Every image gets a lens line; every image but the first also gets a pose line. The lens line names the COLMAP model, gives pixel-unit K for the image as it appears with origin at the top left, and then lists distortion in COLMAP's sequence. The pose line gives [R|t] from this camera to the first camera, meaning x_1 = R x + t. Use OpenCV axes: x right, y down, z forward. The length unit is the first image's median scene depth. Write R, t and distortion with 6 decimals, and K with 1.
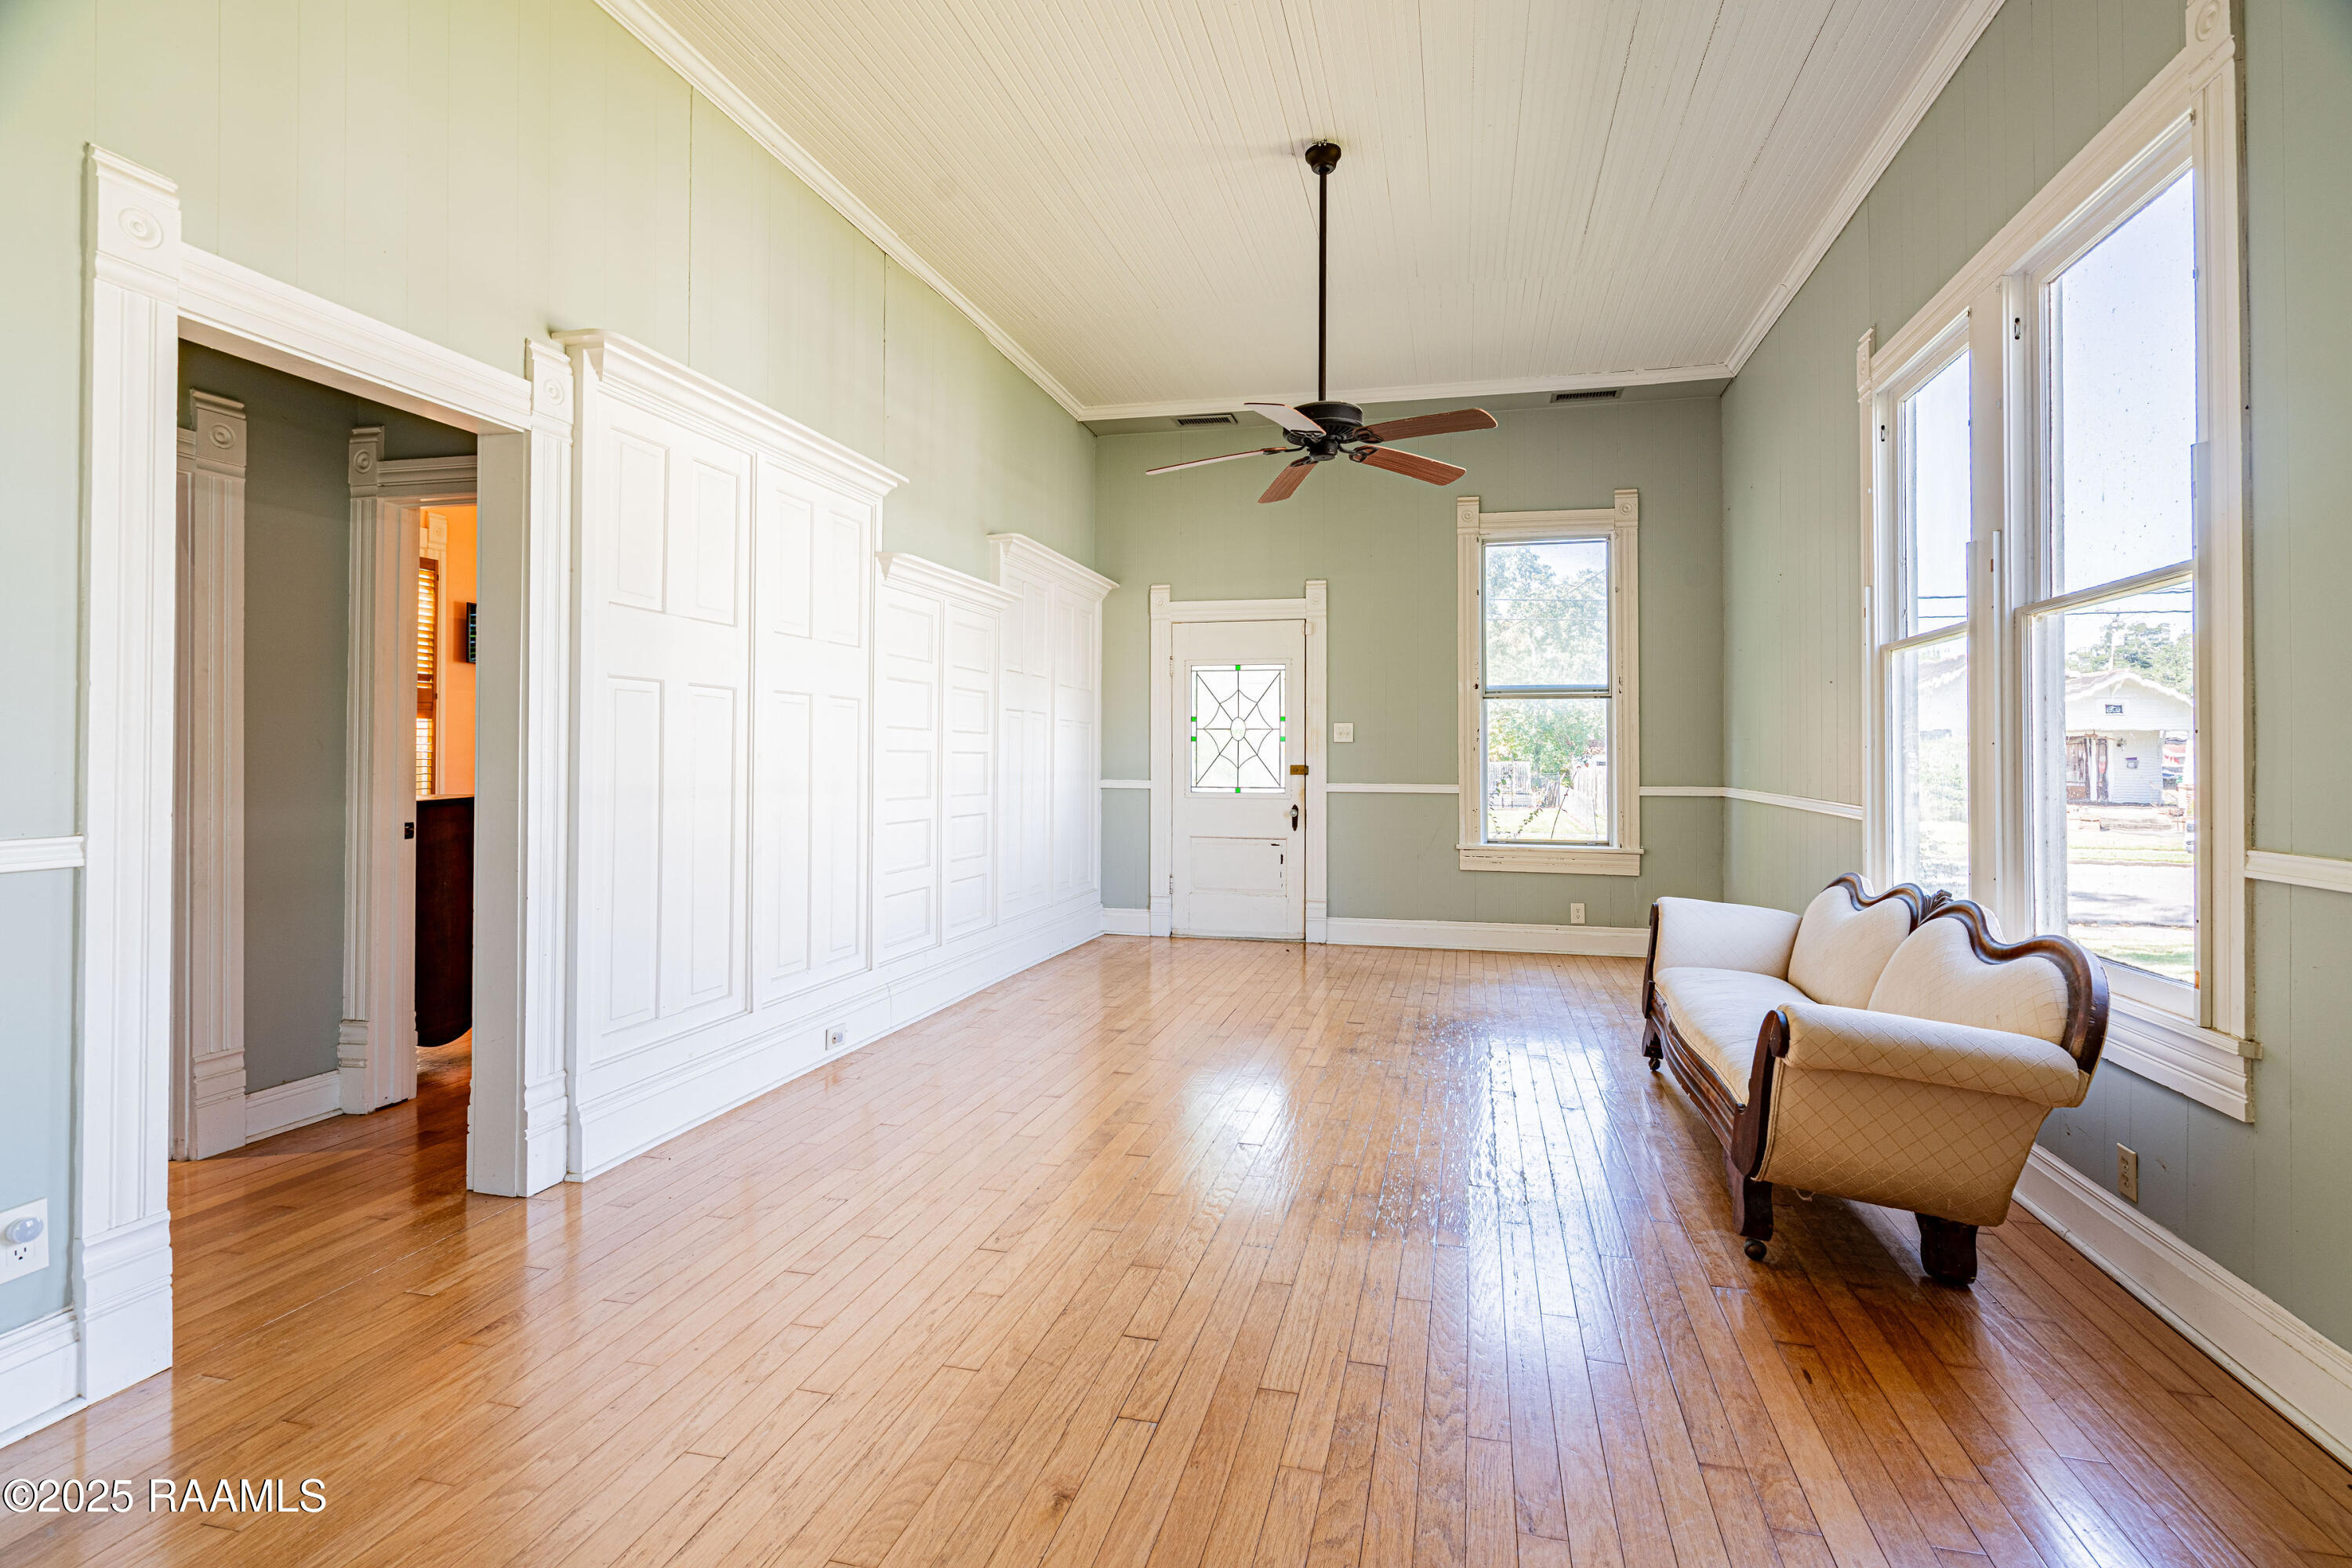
lens RADIAL K [[1123.1, 0, 1186.7], [0, 1123.1, 732.8], [0, 0, 1]] dist [0.000982, 0.000158]
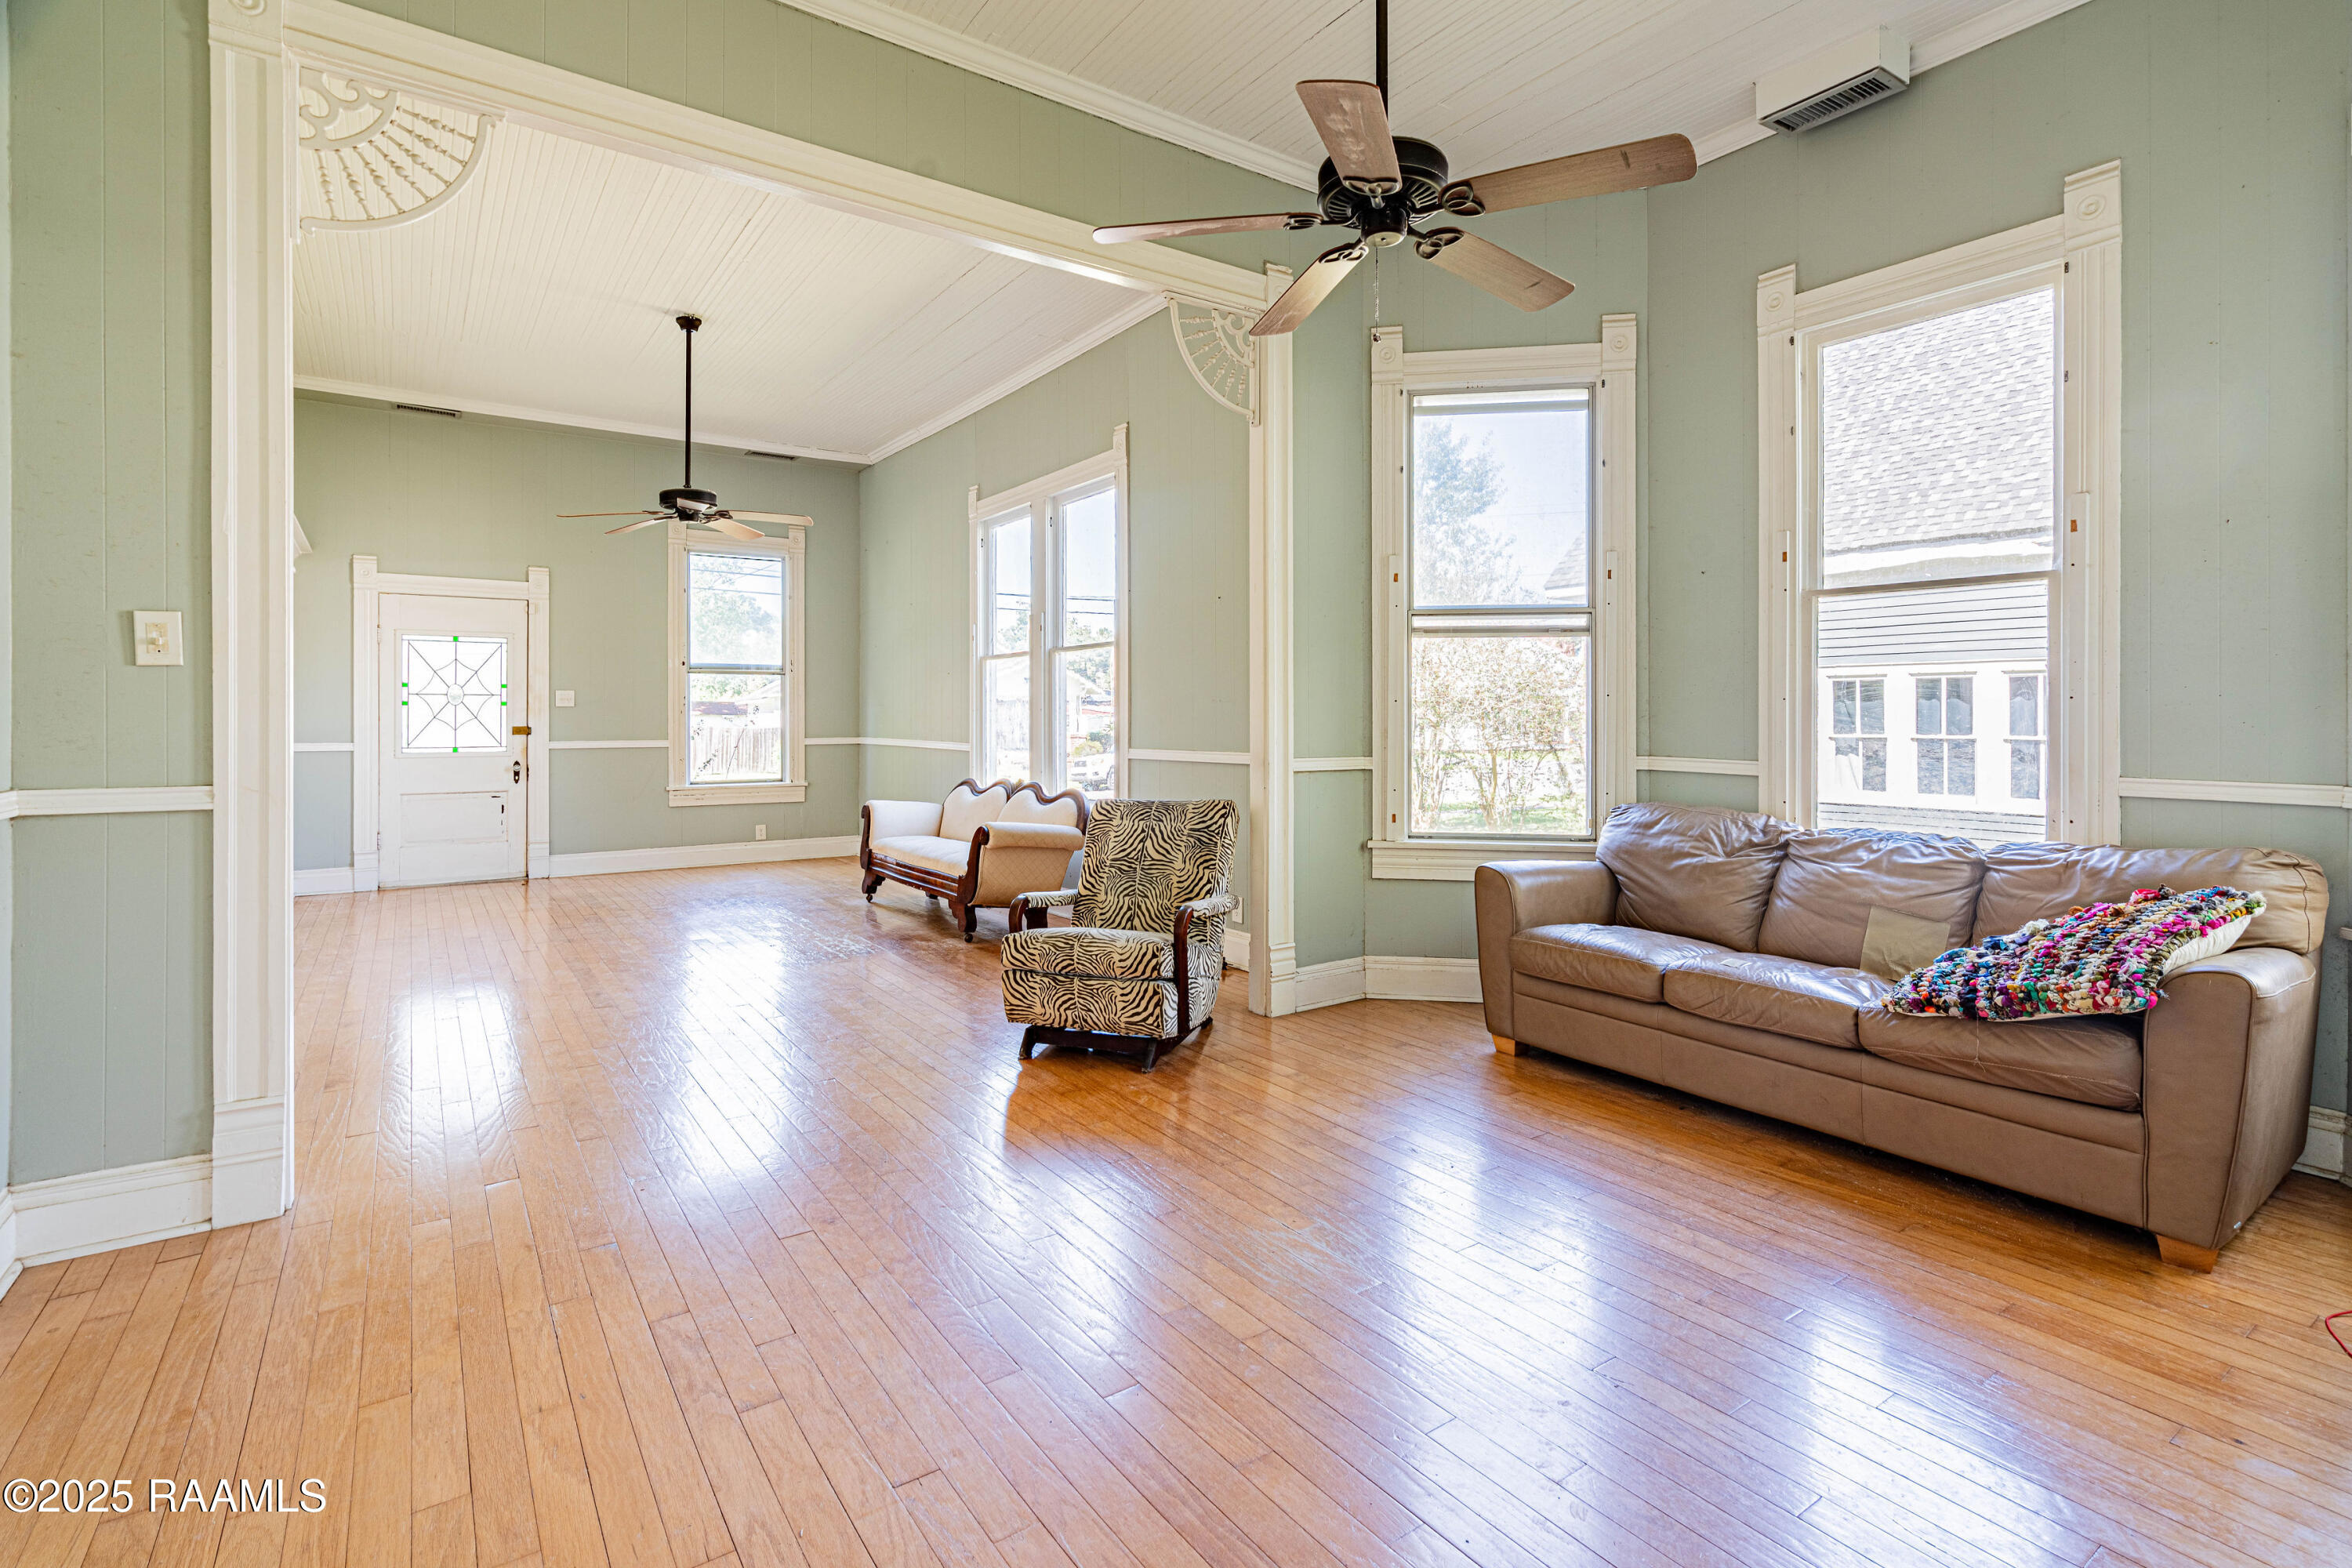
lens RADIAL K [[1123.1, 0, 1186.7], [0, 1123.1, 732.8], [0, 0, 1]] dist [0.000982, 0.000158]
pose [[0.672603, -0.016729, 0.739814, -0.305774], [-0.009514, 0.999466, 0.031250, -0.007464], [-0.739942, -0.028057, 0.672085, -0.293079]]
